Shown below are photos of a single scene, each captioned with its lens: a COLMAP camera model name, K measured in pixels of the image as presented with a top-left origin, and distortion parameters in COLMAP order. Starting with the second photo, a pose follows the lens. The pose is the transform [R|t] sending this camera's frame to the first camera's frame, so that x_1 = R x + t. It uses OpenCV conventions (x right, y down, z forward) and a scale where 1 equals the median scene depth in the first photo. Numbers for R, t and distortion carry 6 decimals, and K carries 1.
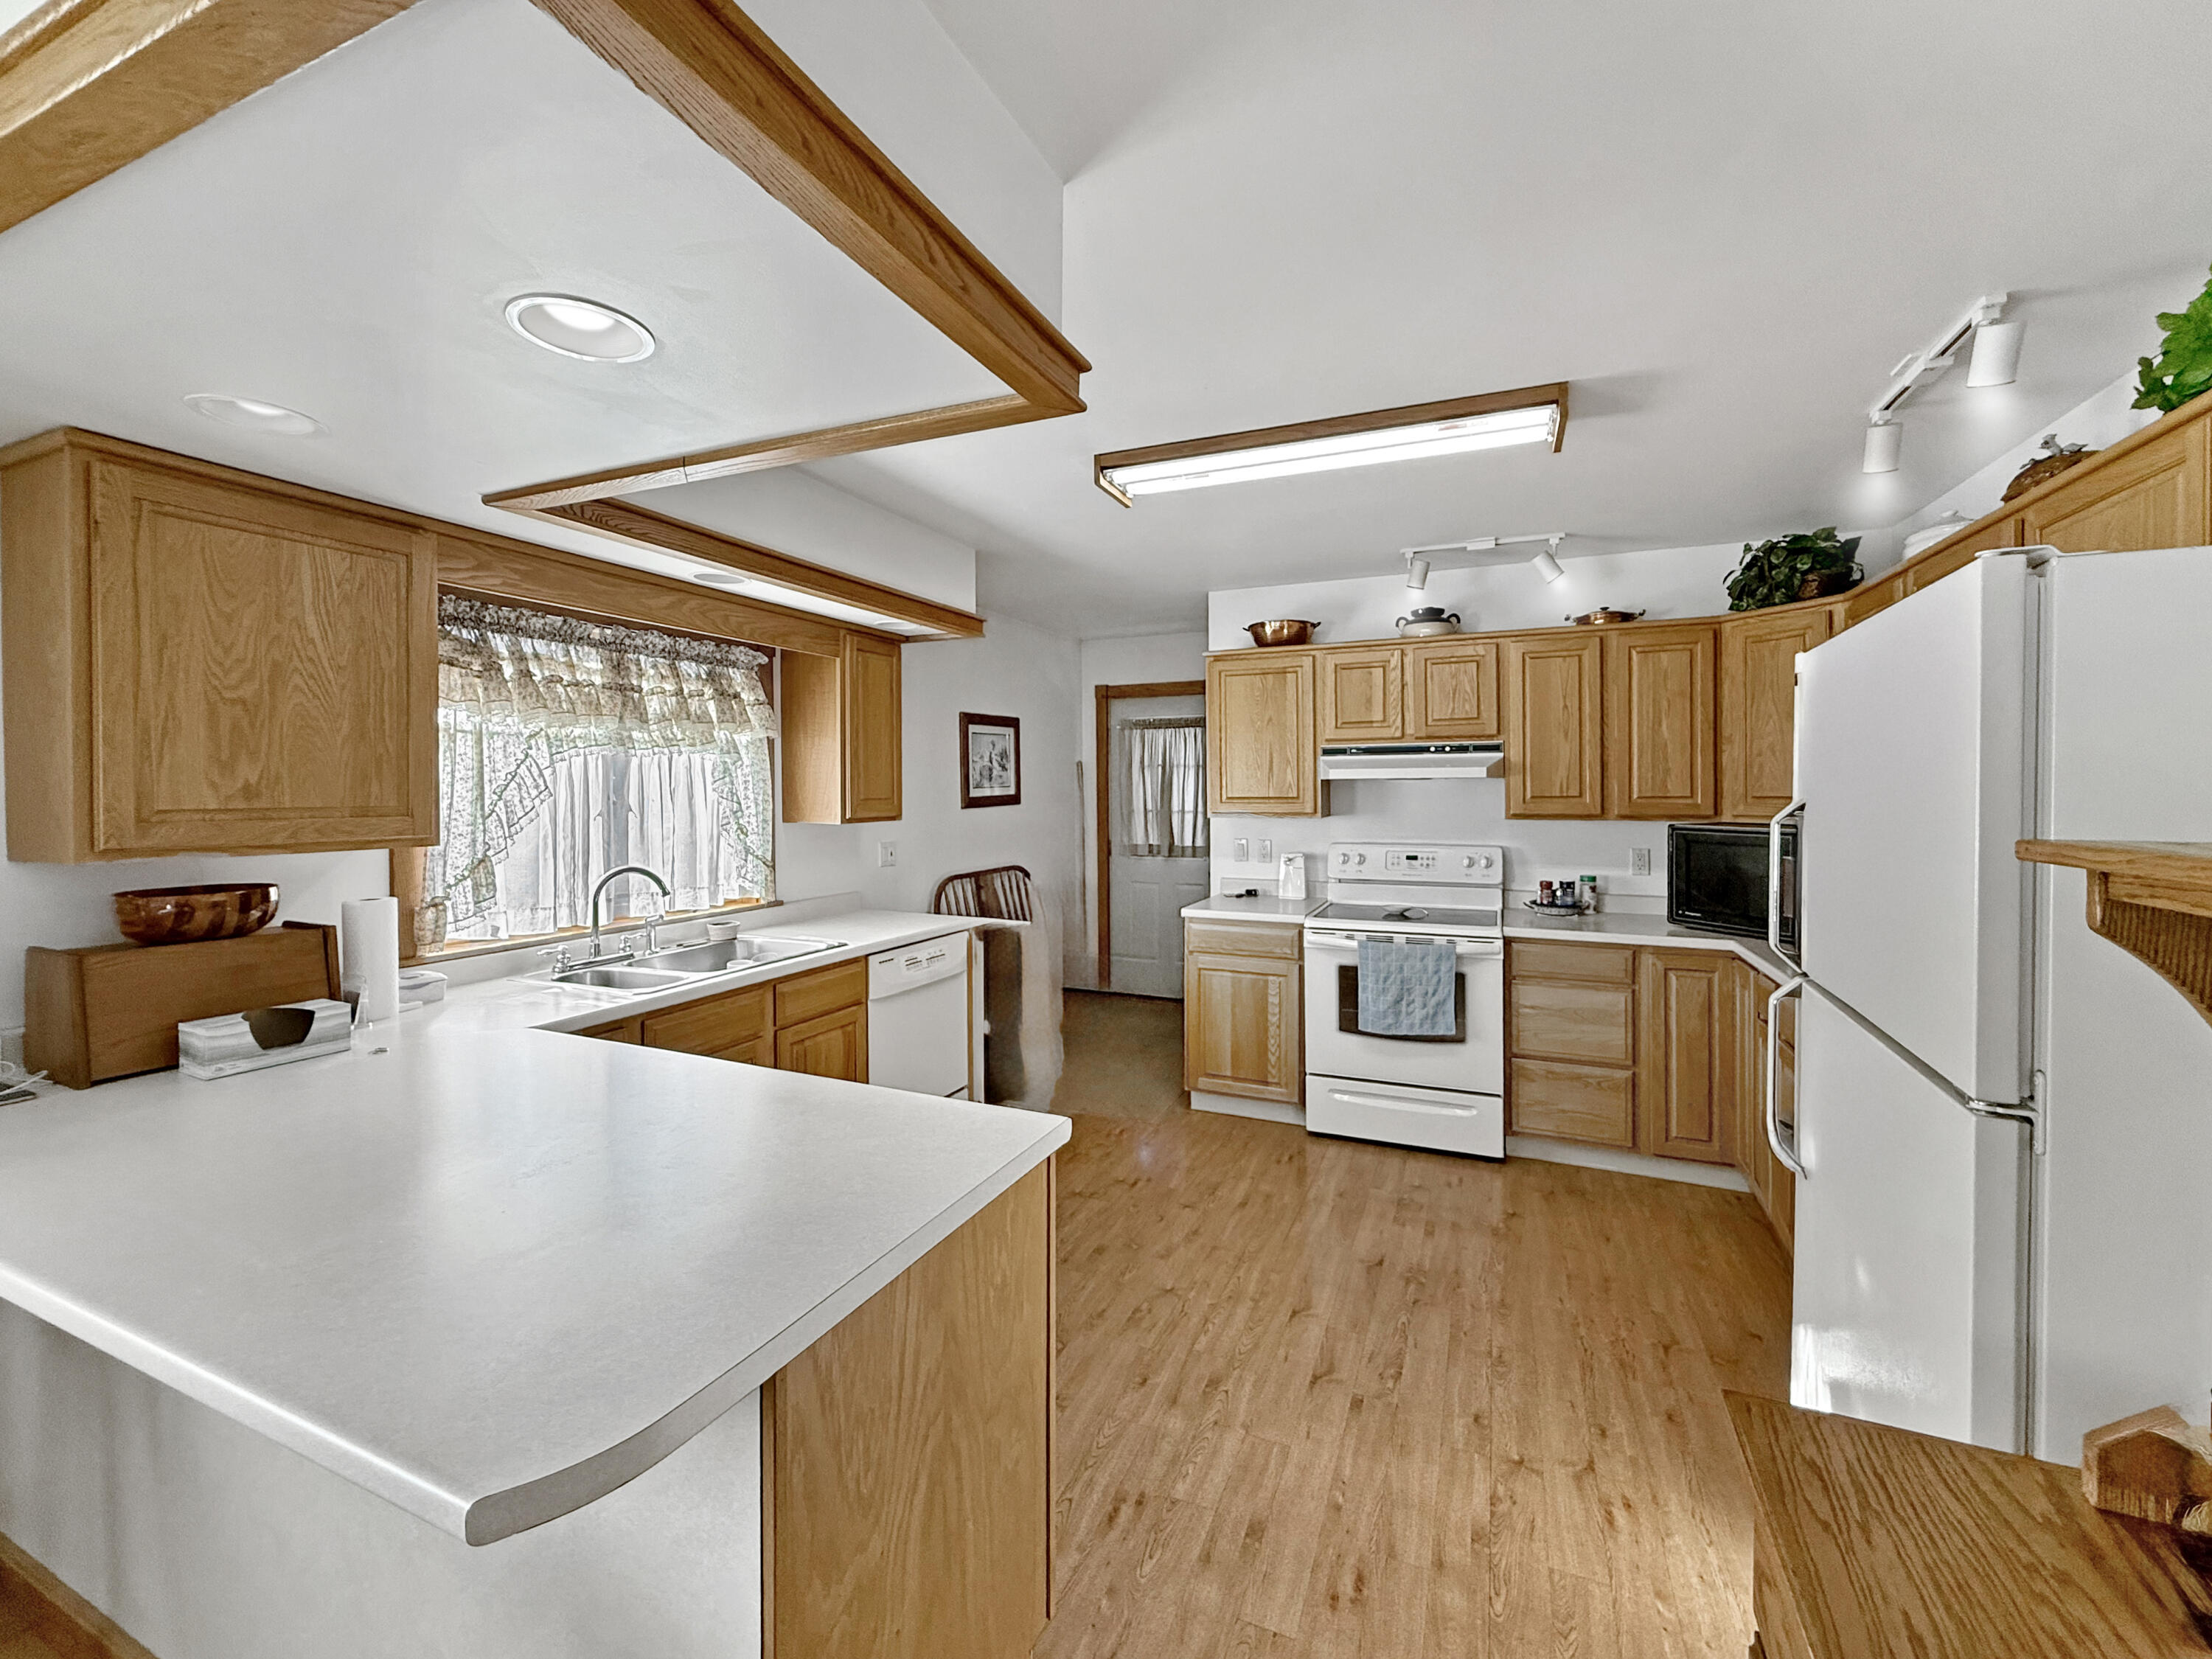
lens RADIAL K [[905.6, 0, 1108.3], [0, 905.6, 795.7], [0, 0, 1]] dist [-0.001131, 0.000002]
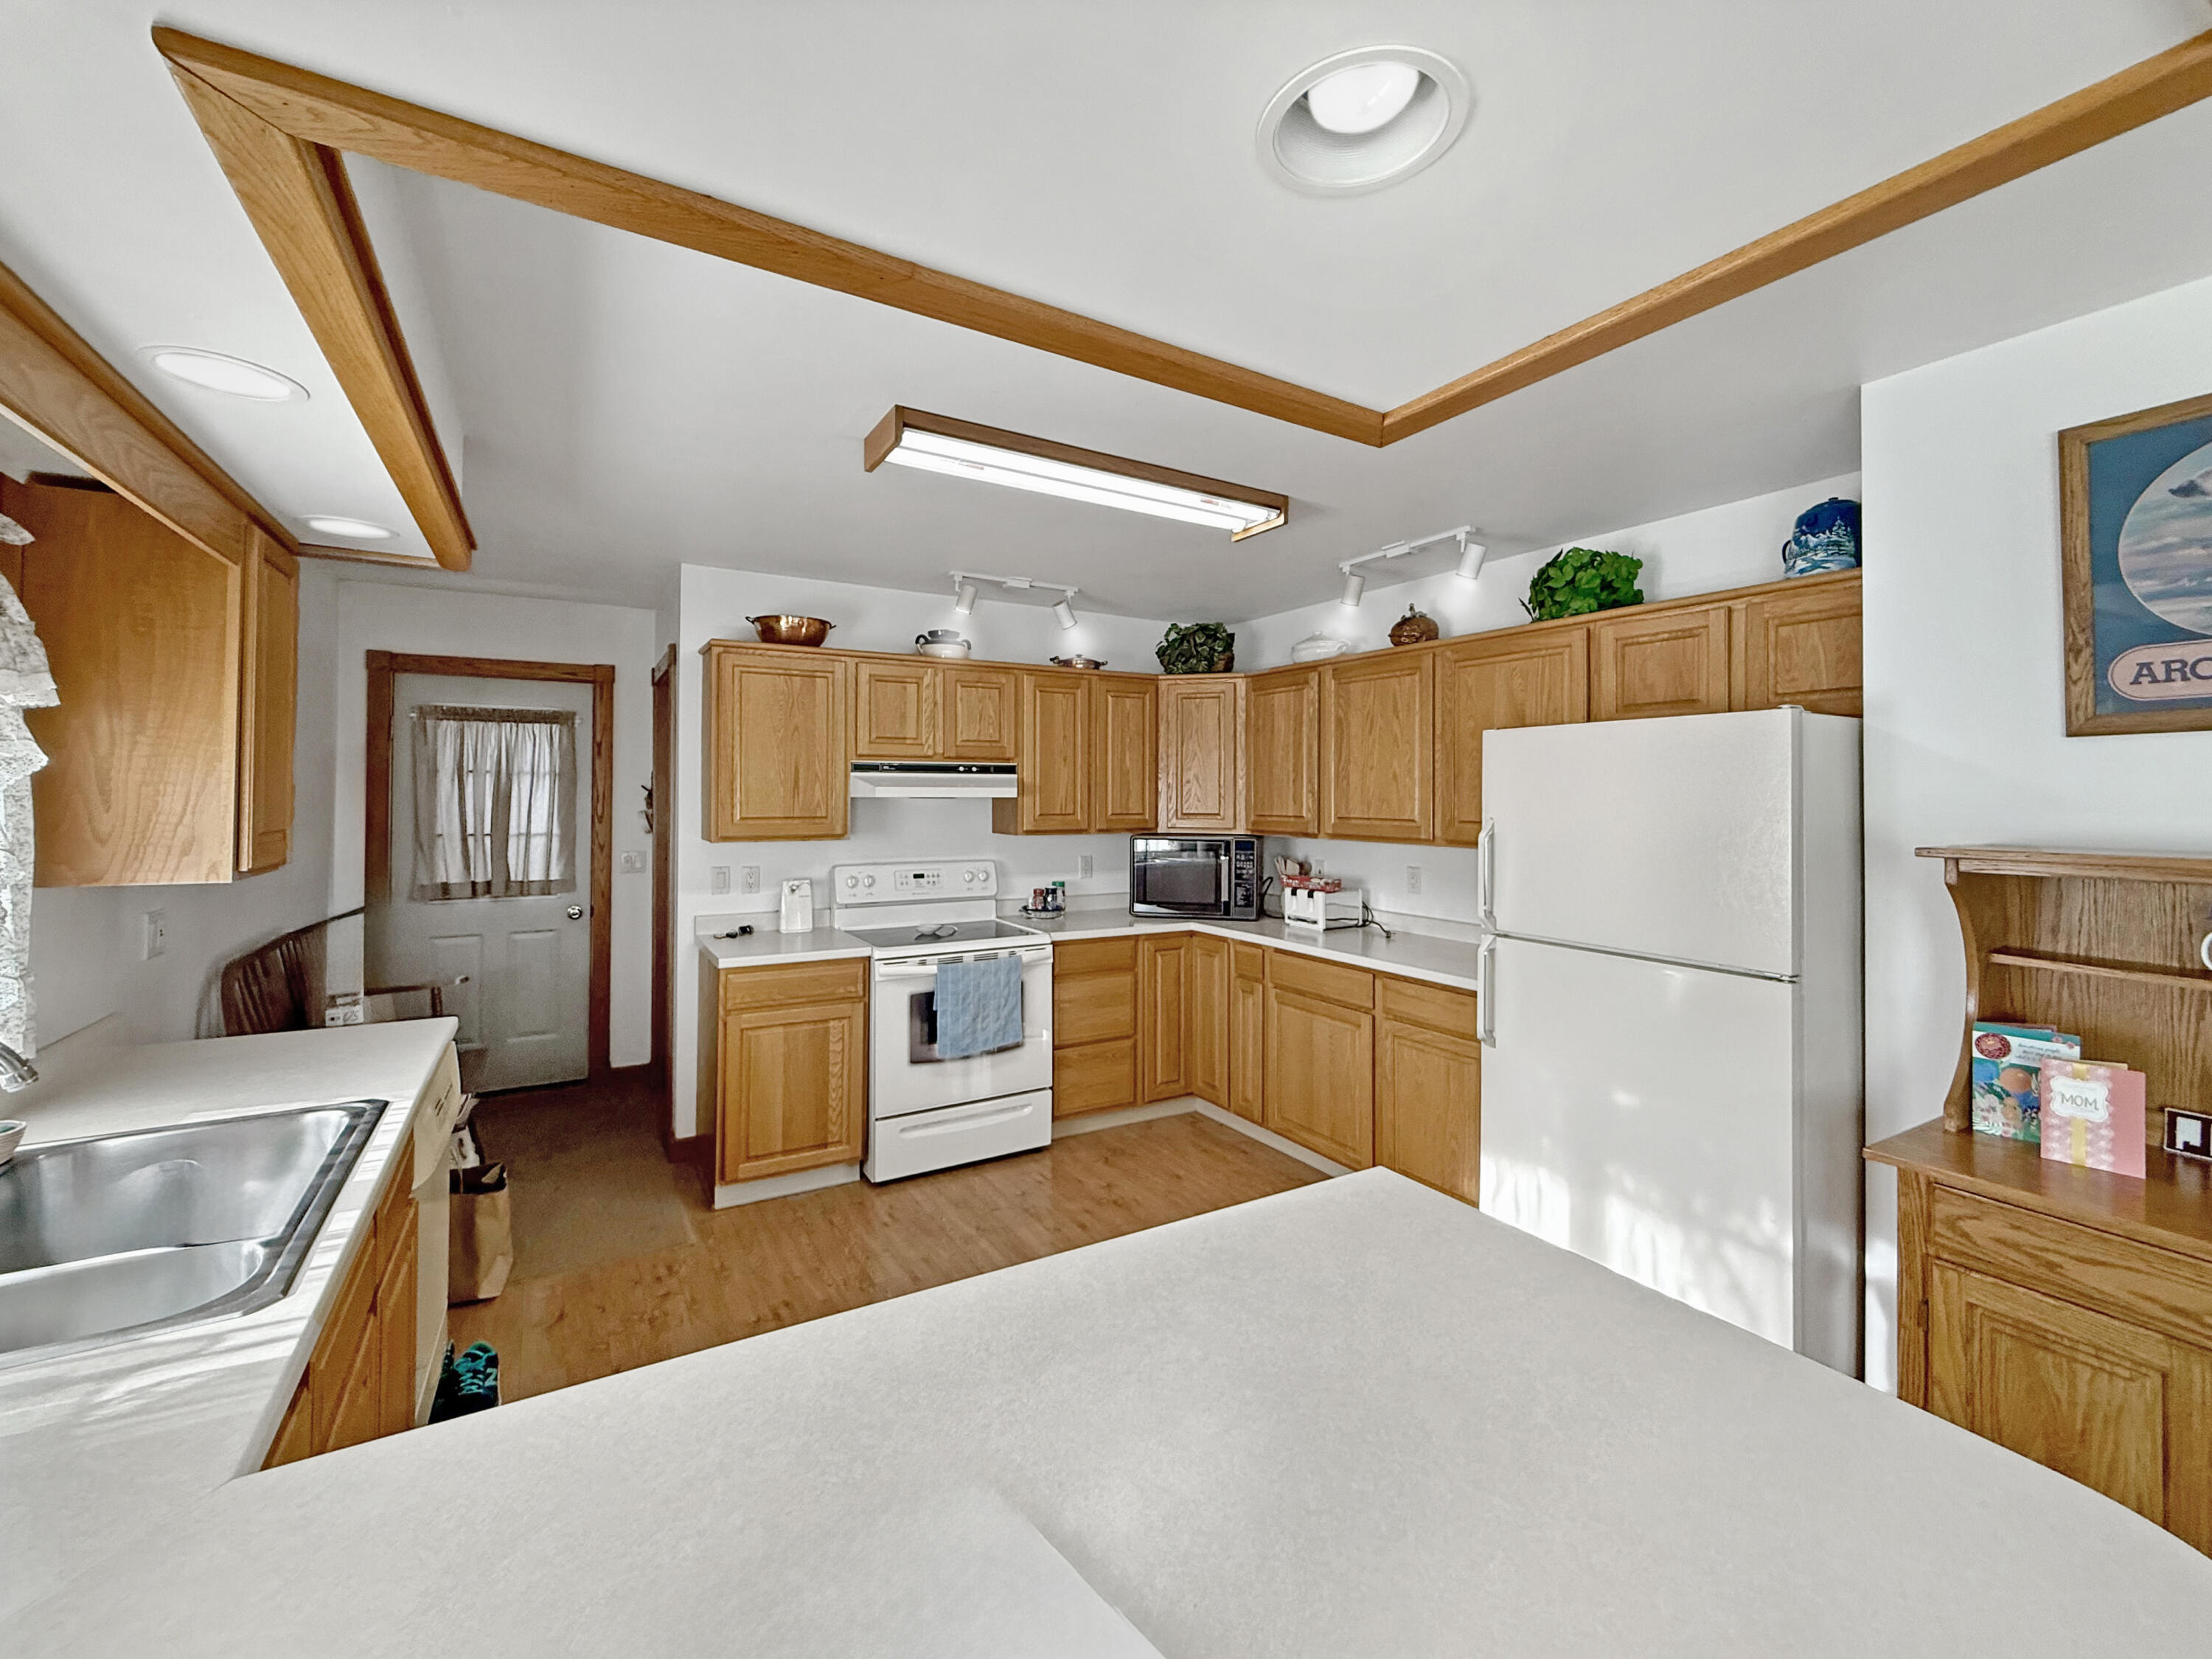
lens RADIAL K [[921.7, 0, 1105.2], [0, 921.7, 783.1], [0, 0, 1]] dist [0.000959, -0.000393]
pose [[0.583070, 0.016543, 0.812254, -0.401610], [0.000744, 0.999781, -0.020896, -0.013348], [-0.812422, 0.012788, 0.582930, 0.260643]]
